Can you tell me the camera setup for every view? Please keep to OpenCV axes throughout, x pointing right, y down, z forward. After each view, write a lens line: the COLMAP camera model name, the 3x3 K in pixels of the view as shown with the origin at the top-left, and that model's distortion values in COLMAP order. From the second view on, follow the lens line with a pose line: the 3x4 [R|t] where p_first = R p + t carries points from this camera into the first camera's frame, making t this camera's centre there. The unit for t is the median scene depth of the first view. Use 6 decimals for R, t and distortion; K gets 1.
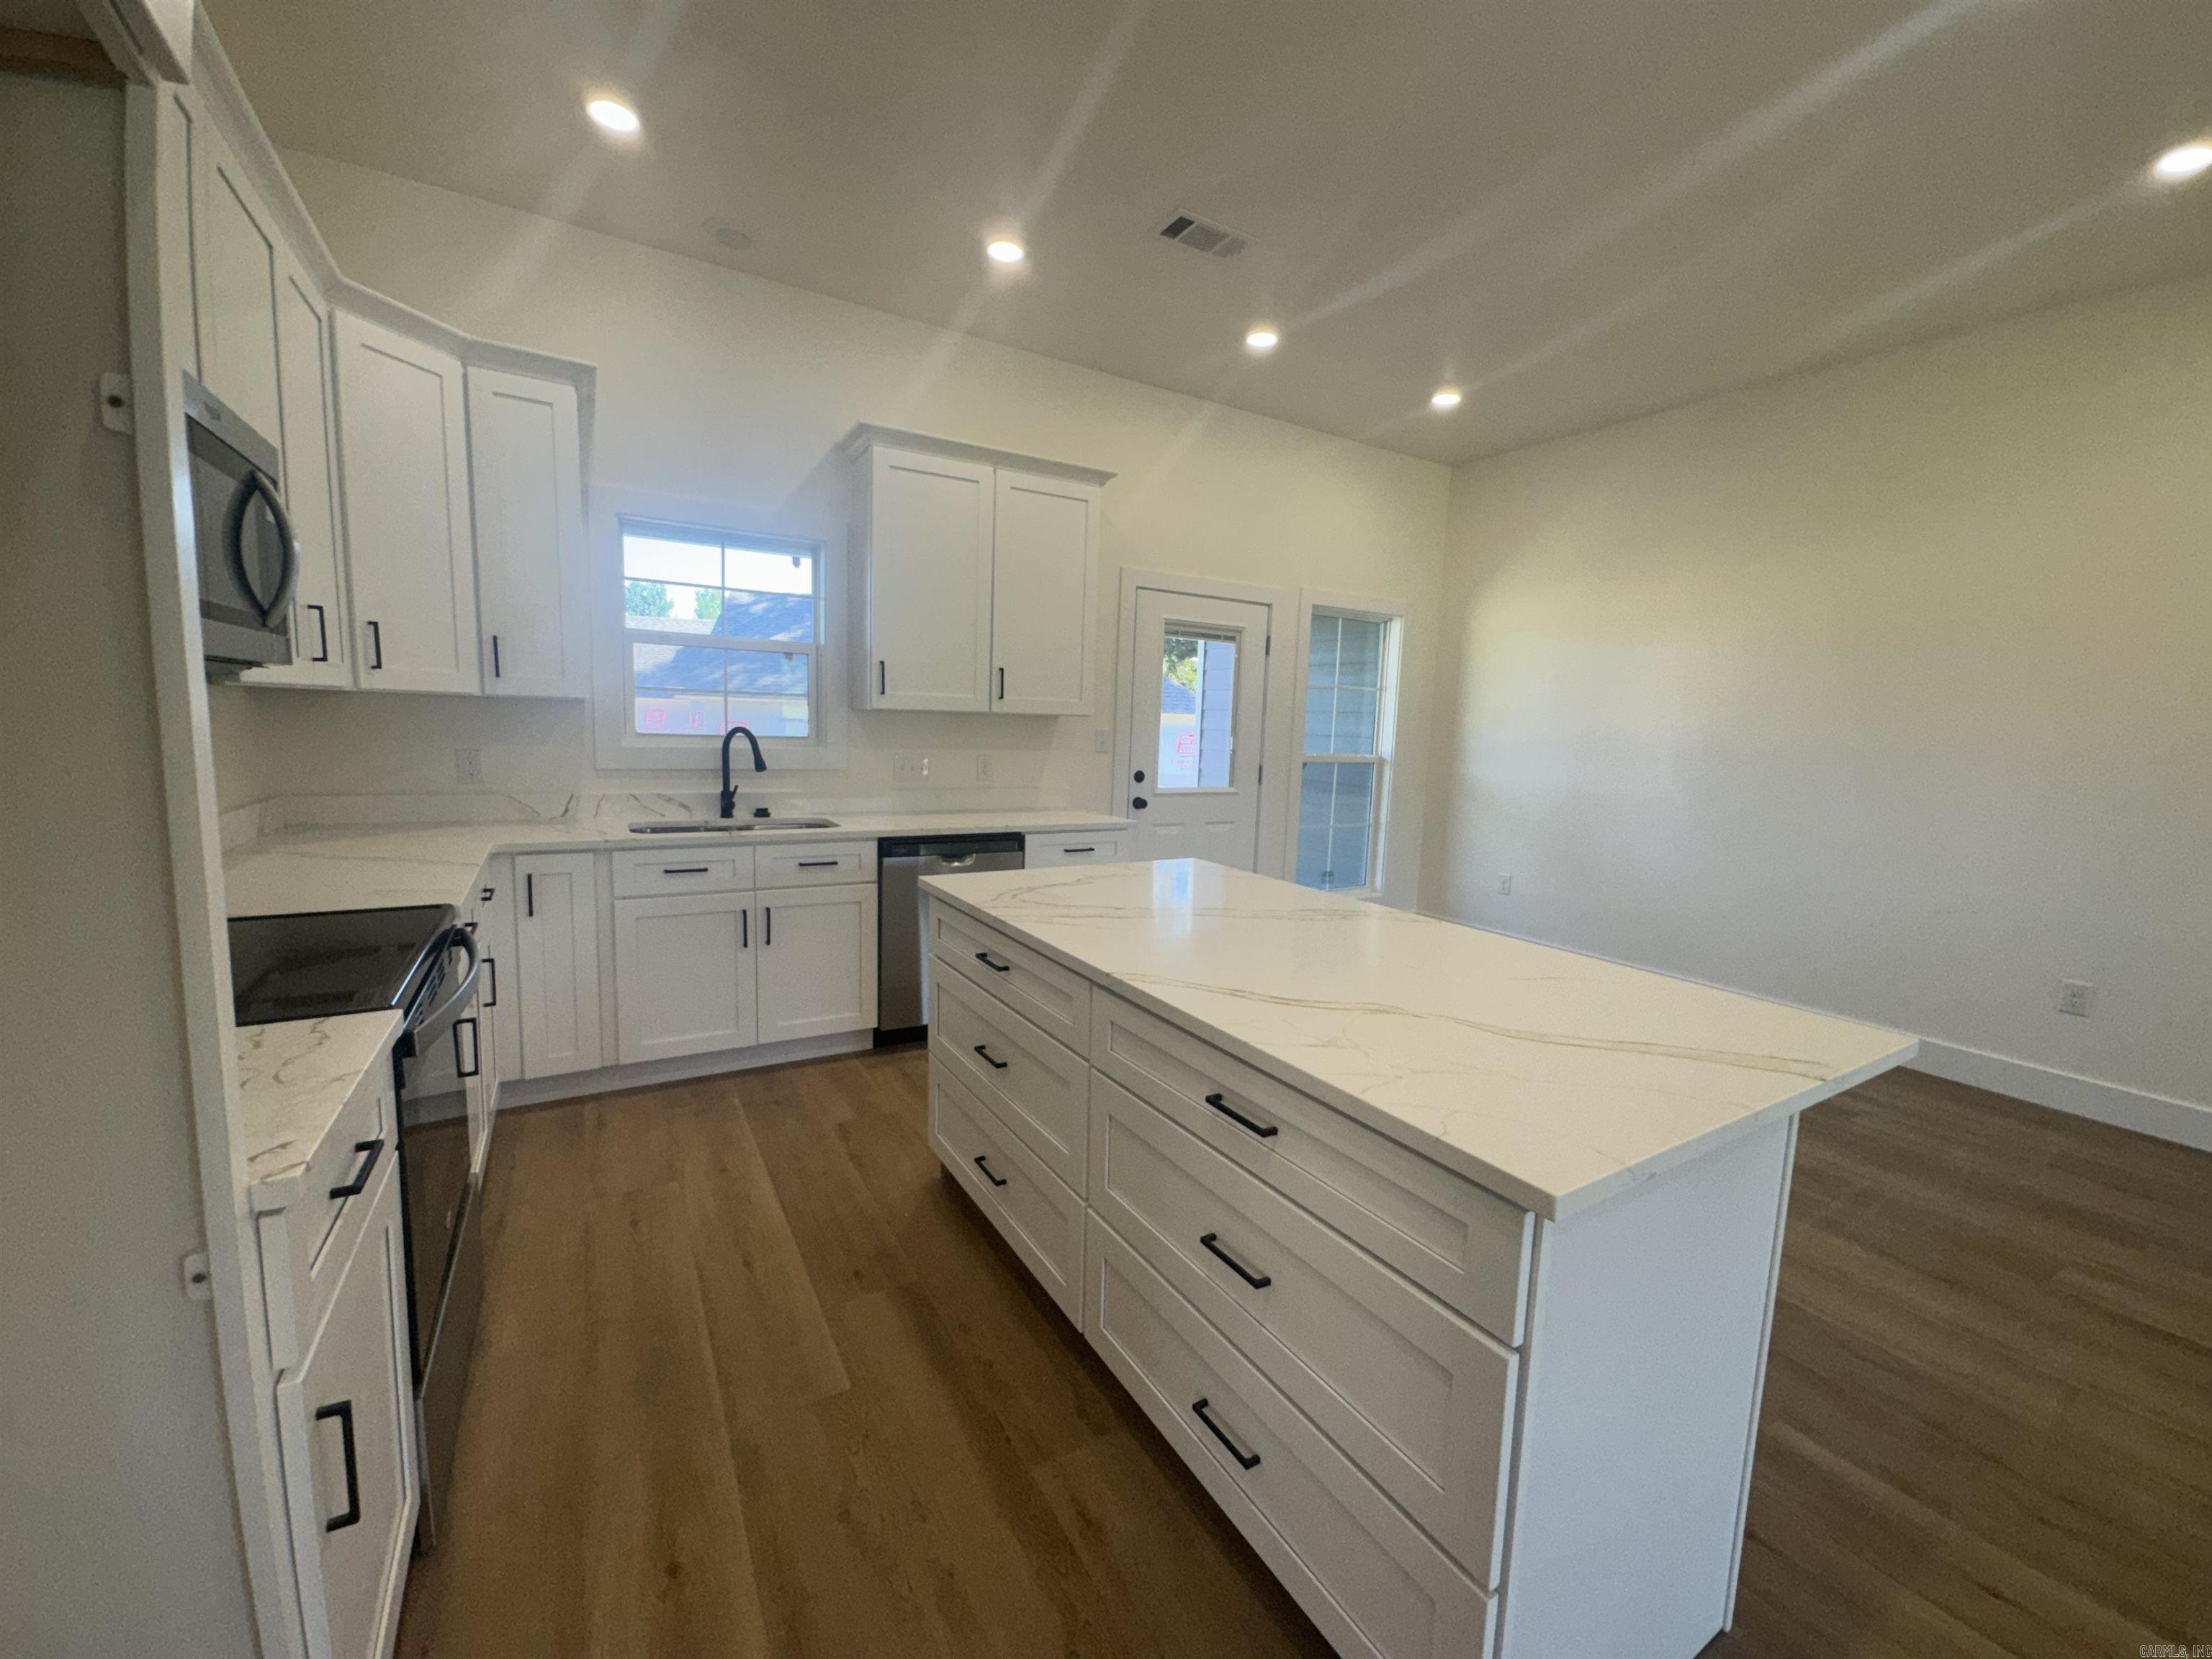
lens RADIAL K [[880.2, 0, 1099.1], [0, 880.2, 827.1], [0, 0, 1]] dist [0.029545, -0.015883]
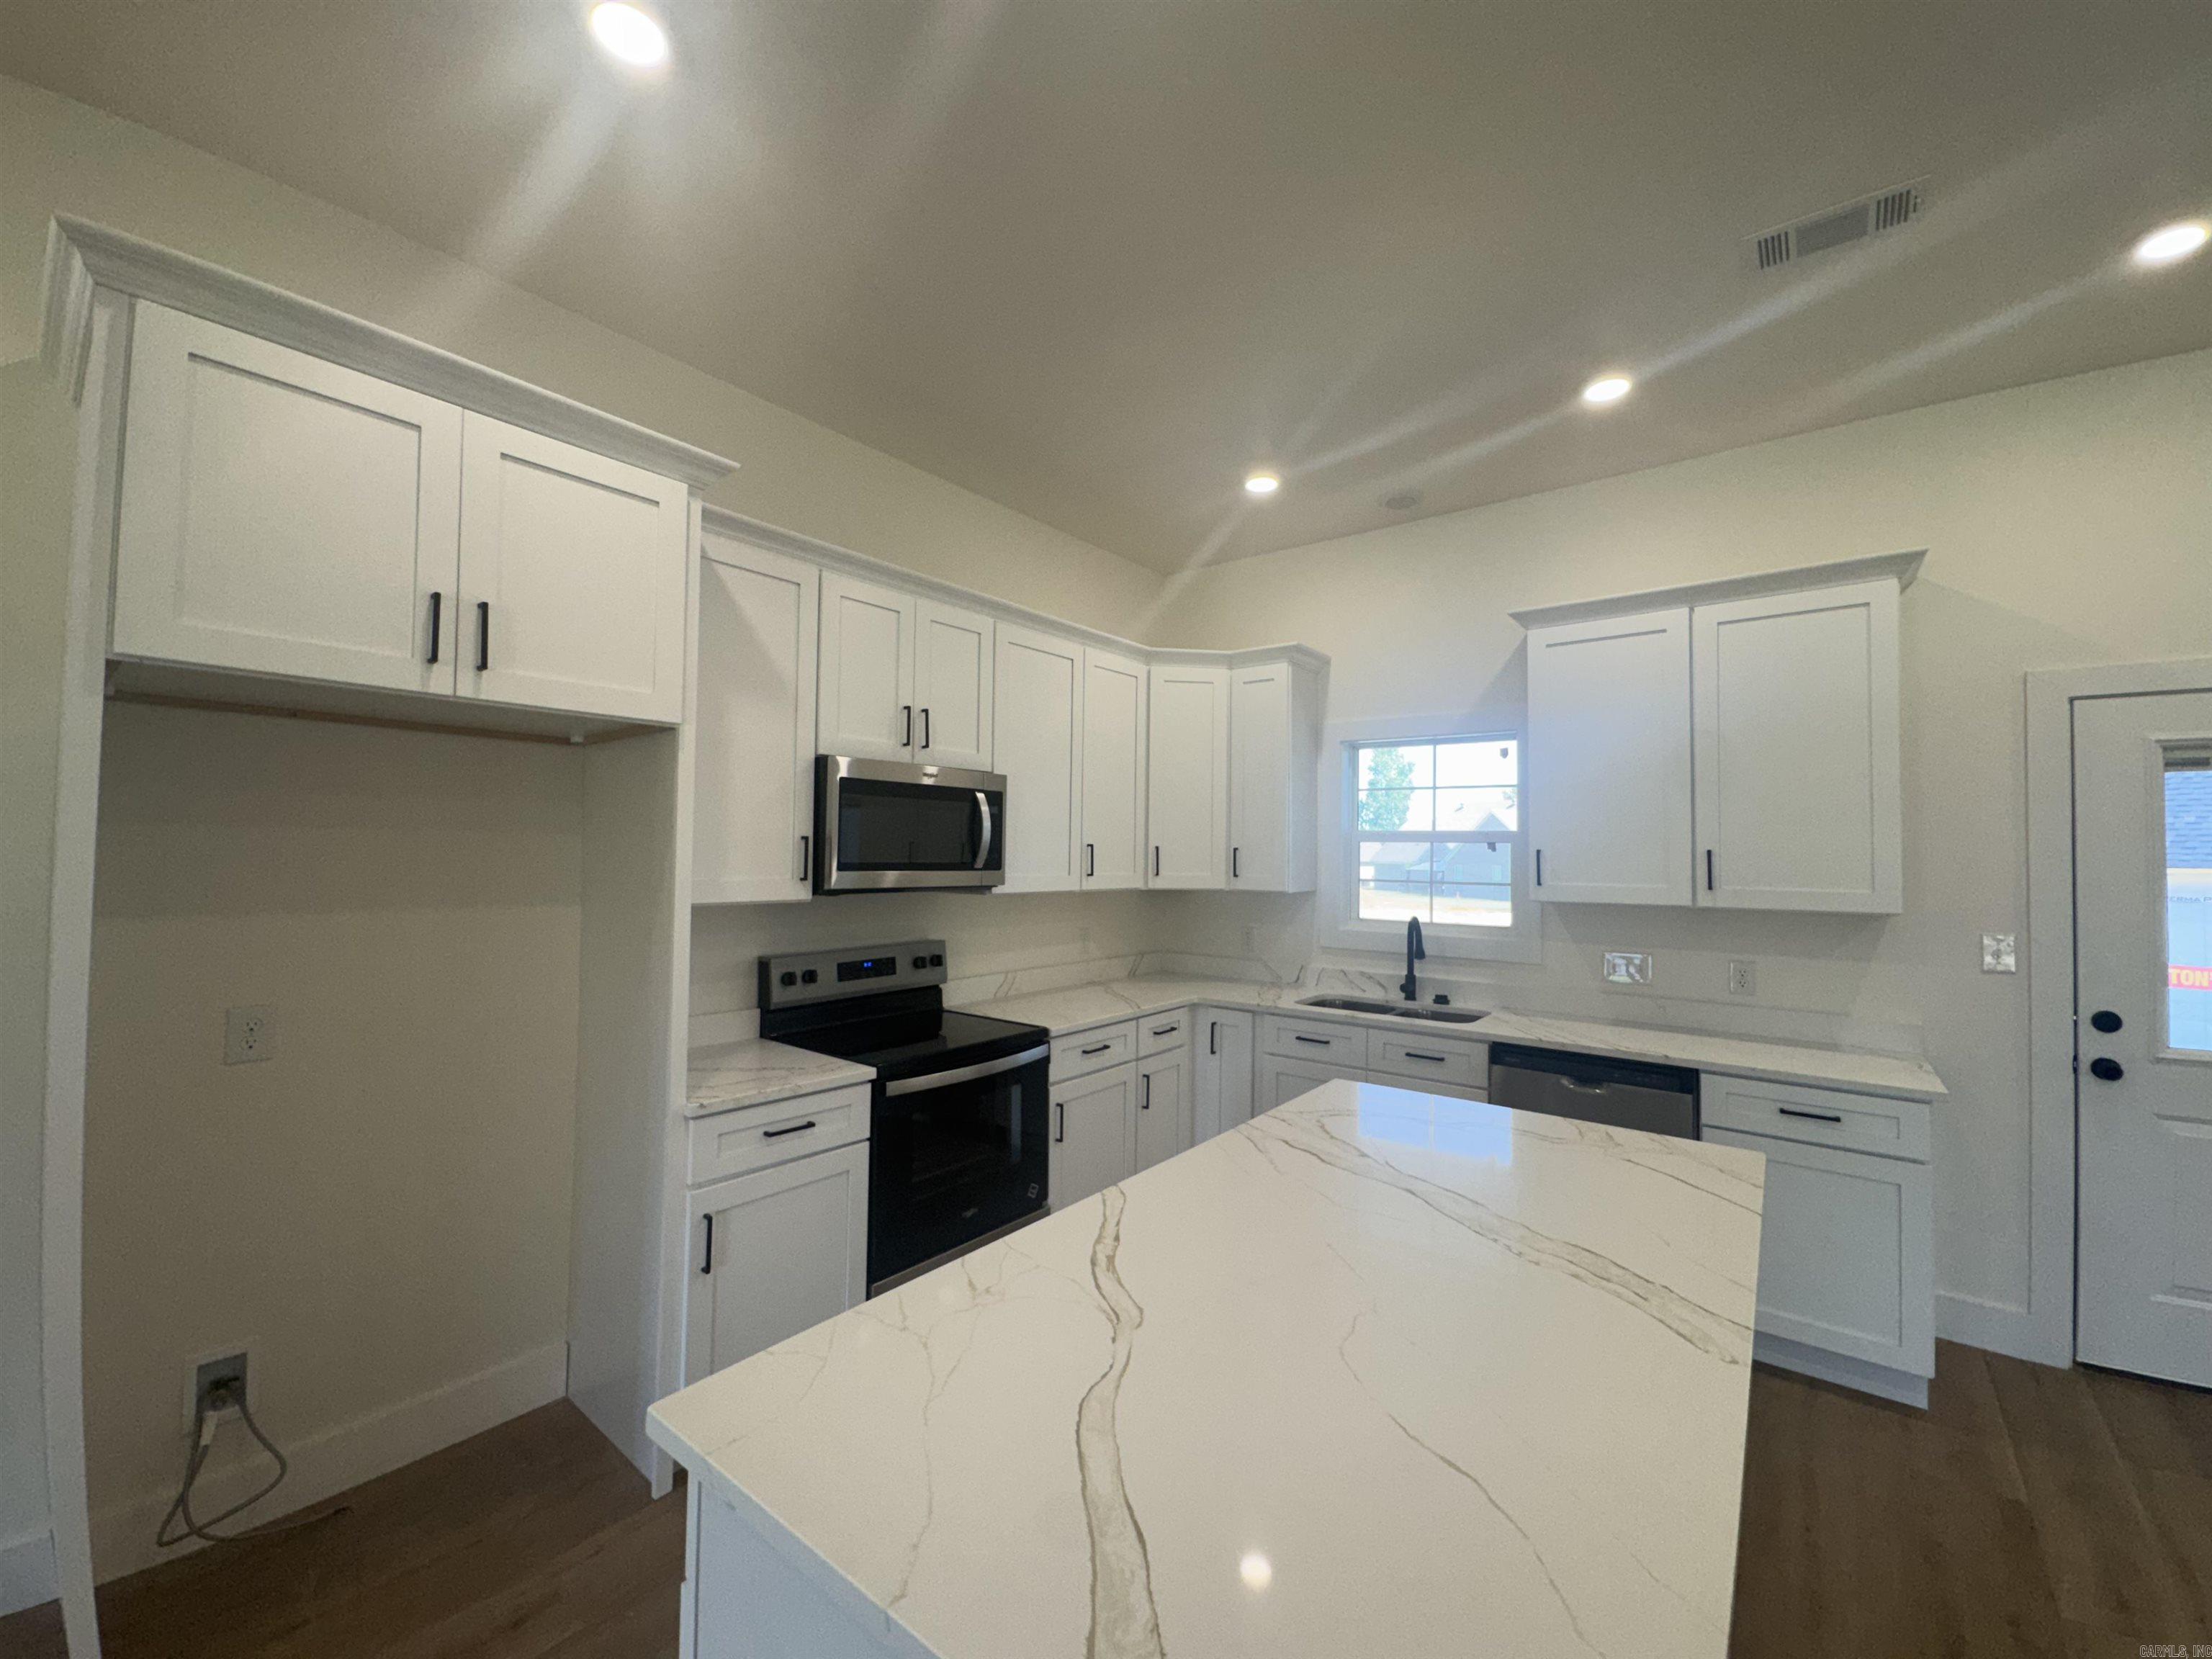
lens RADIAL K [[886.9, 0, 1114.7], [0, 886.9, 826.4], [0, 0, 1]] dist [0.001374, -0.004966]
pose [[0.358072, -0.059594, -0.931790, 0.468718], [-0.114632, 0.987605, -0.107215, -0.063431], [0.926630, 0.145204, 0.346802, 0.274270]]
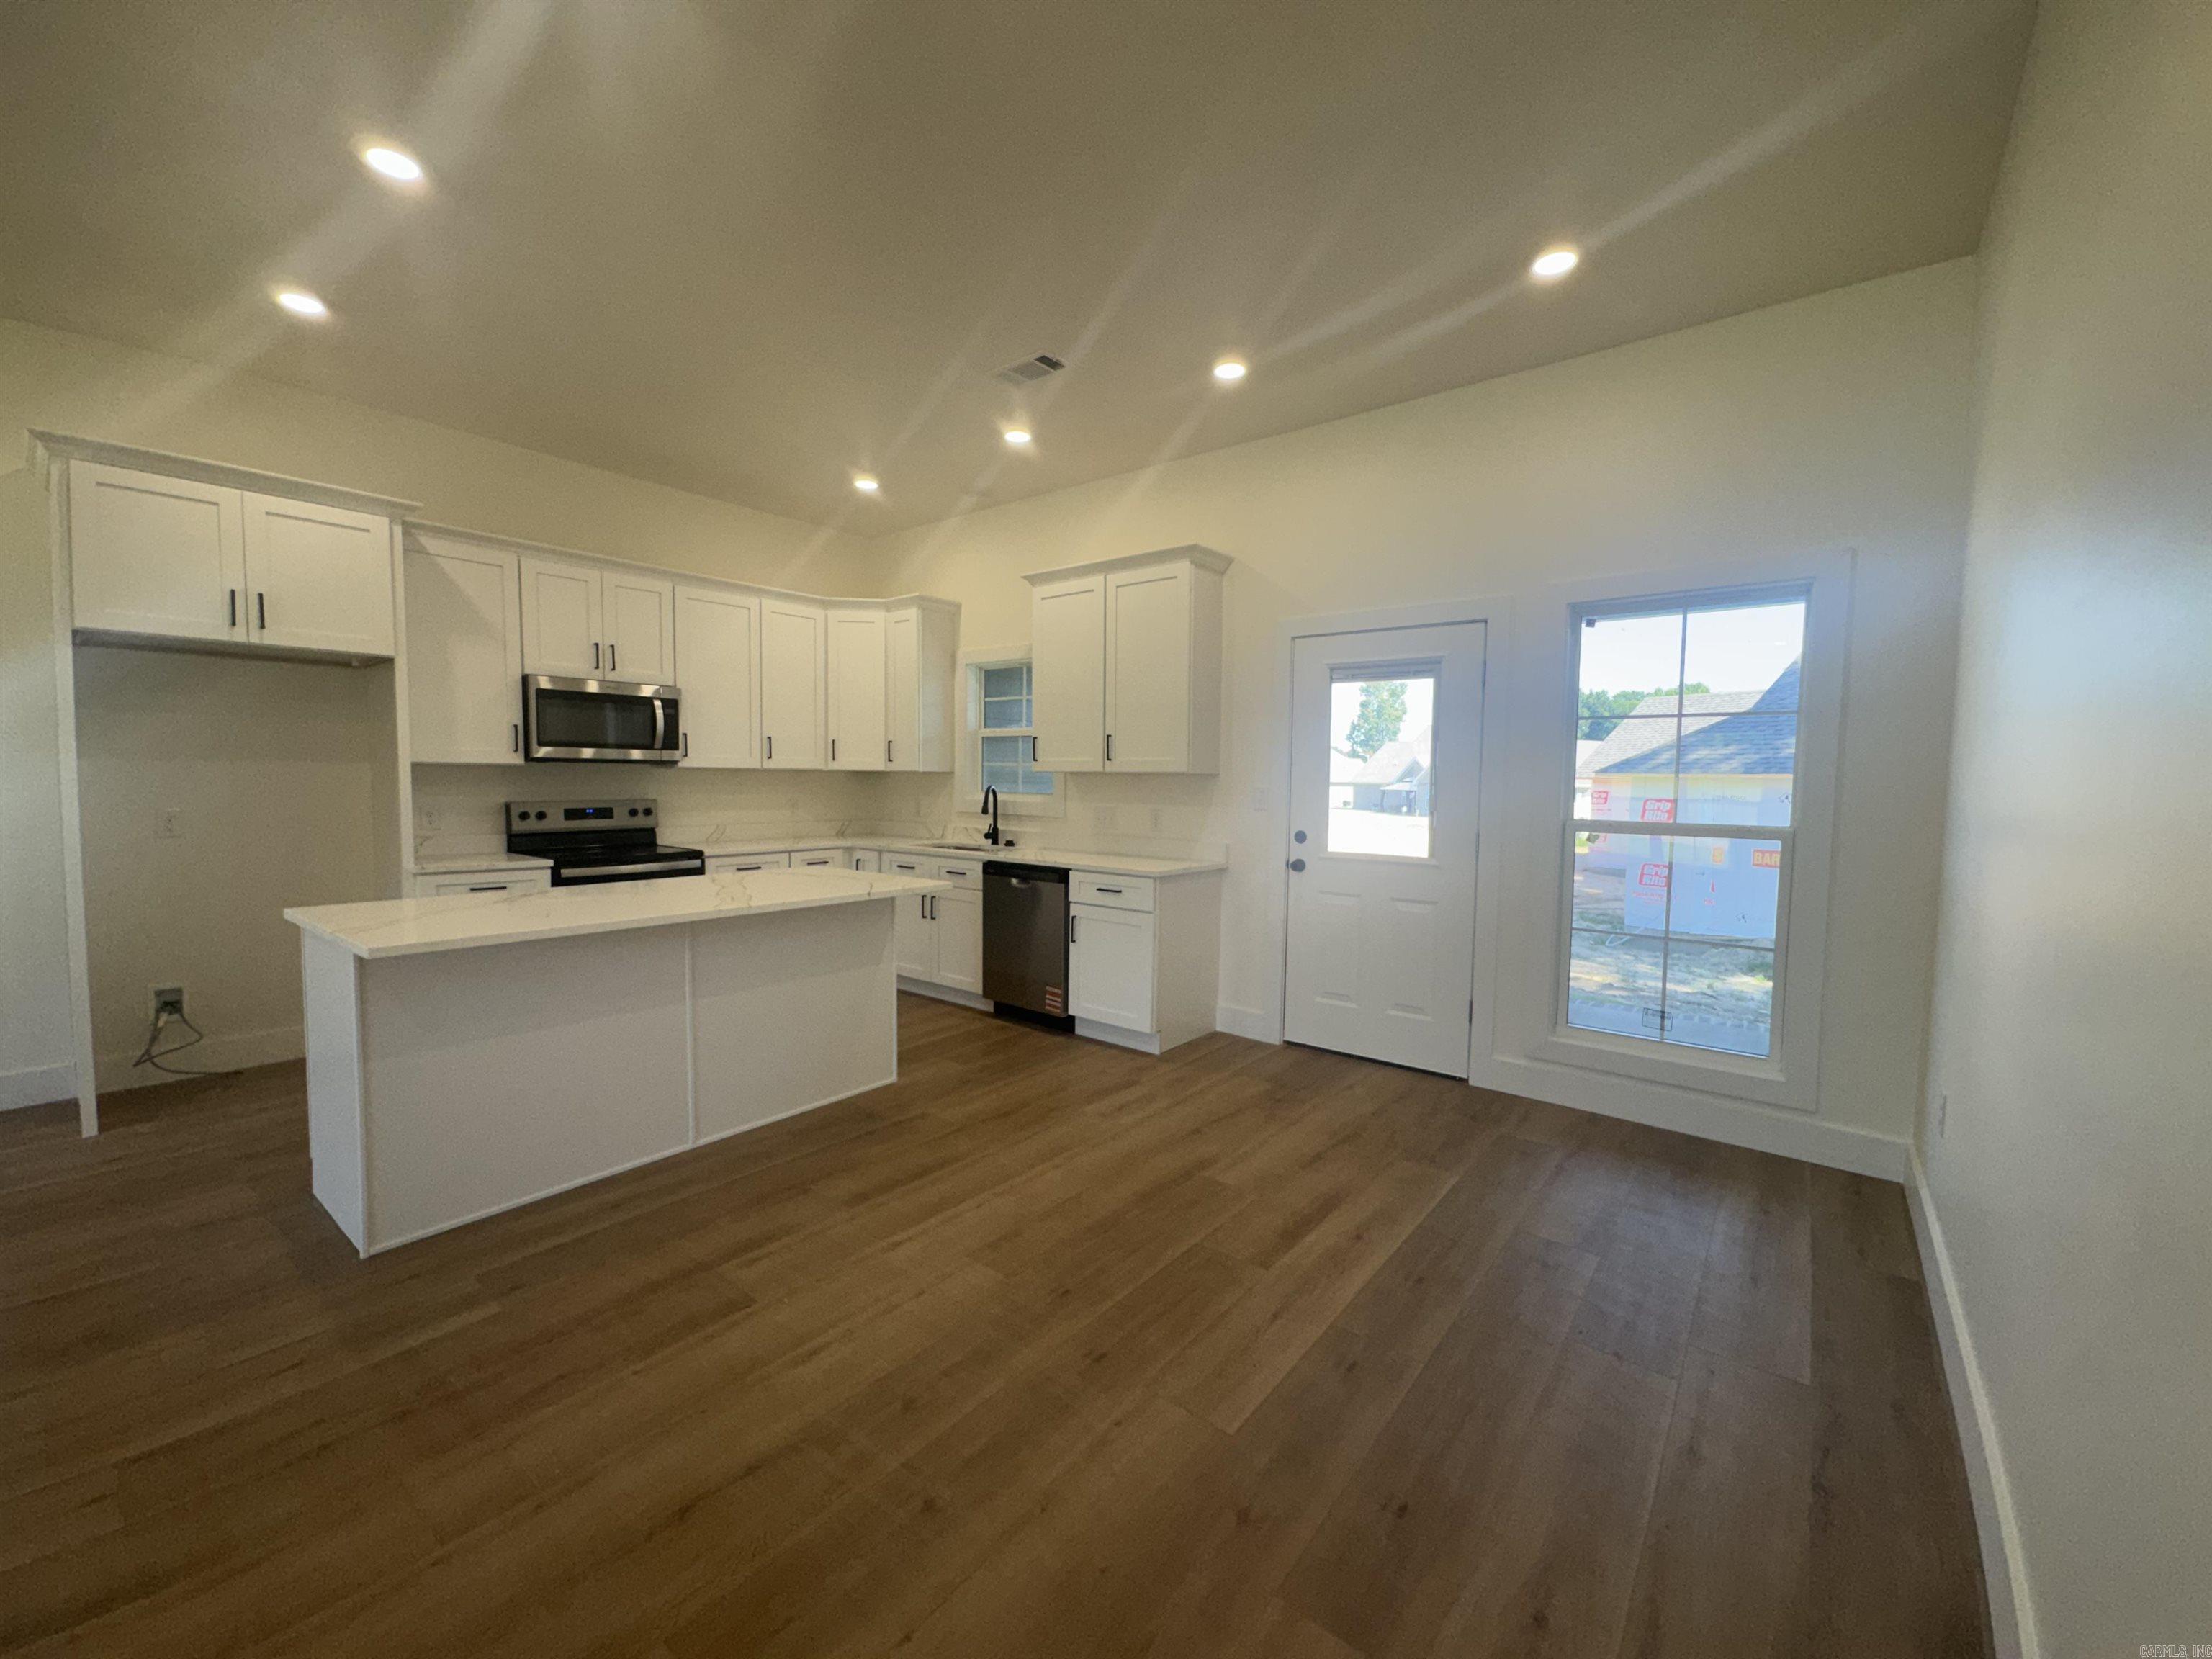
lens RADIAL K [[880.2, 0, 1099.1], [0, 880.2, 827.1], [0, 0, 1]] dist [0.029545, -0.015883]
pose [[0.337462, 0.022502, -0.941070, 1.121609], [-0.115576, 0.993141, -0.017697, -0.035390], [0.934217, 0.114737, 0.337748, 0.658342]]
